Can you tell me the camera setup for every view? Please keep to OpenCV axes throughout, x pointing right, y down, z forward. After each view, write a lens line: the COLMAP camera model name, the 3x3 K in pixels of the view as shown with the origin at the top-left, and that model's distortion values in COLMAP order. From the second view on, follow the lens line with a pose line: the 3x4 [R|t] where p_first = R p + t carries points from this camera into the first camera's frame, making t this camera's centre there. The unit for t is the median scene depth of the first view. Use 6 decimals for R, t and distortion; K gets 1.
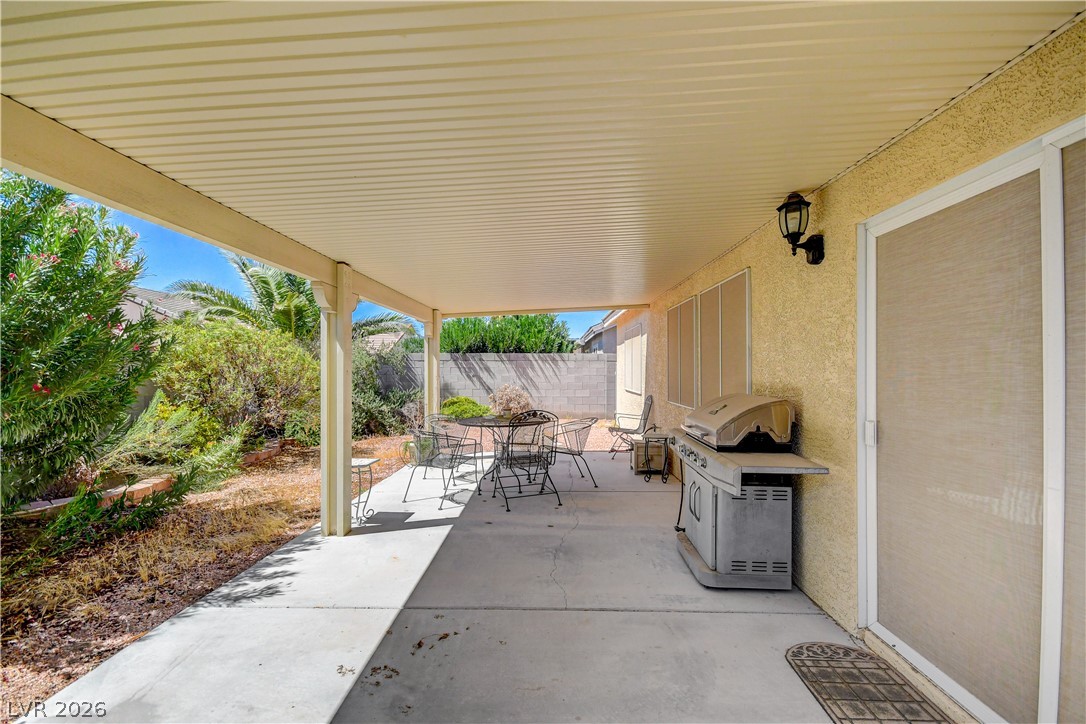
lens RADIAL K [[475.7, 0, 545.3], [0, 475.7, 366.6], [0, 0, 1]] dist [0.013371, -0.004924]
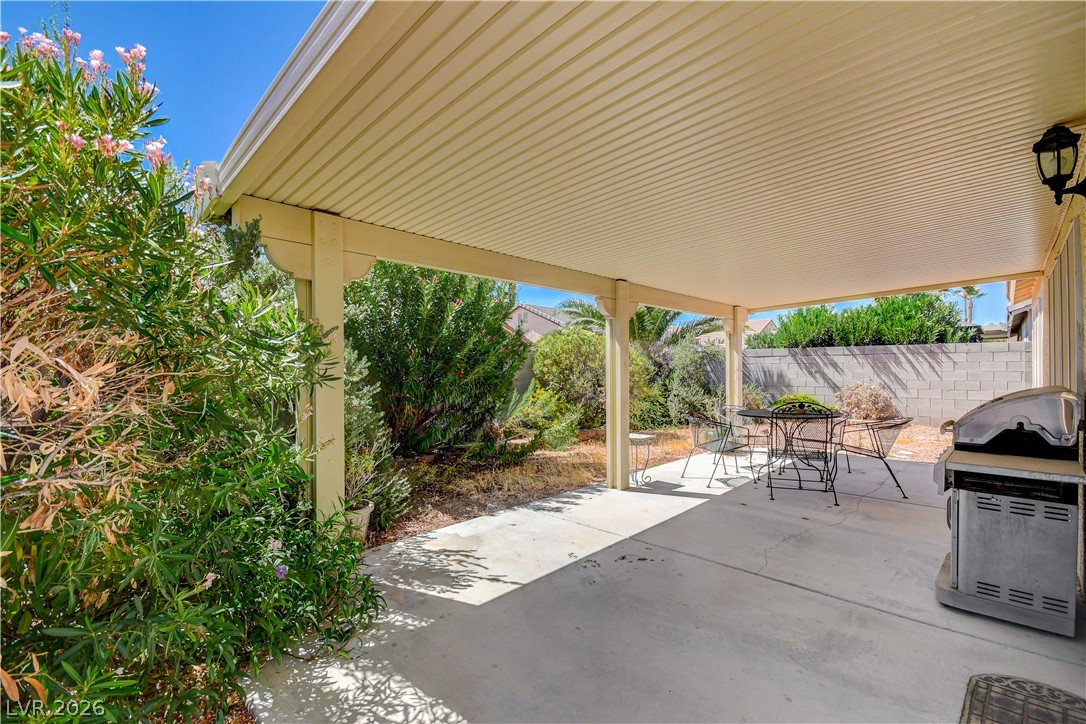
lens RADIAL K [[475.7, 0, 541.8], [0, 475.7, 363.7], [0, 0, 1]] dist [0.013371, -0.004924]
pose [[0.741271, -0.010549, -0.671123, 0.259260], [0.008733, 0.999943, -0.006072, 0.015157], [0.671149, -0.001360, 0.741321, -0.092322]]
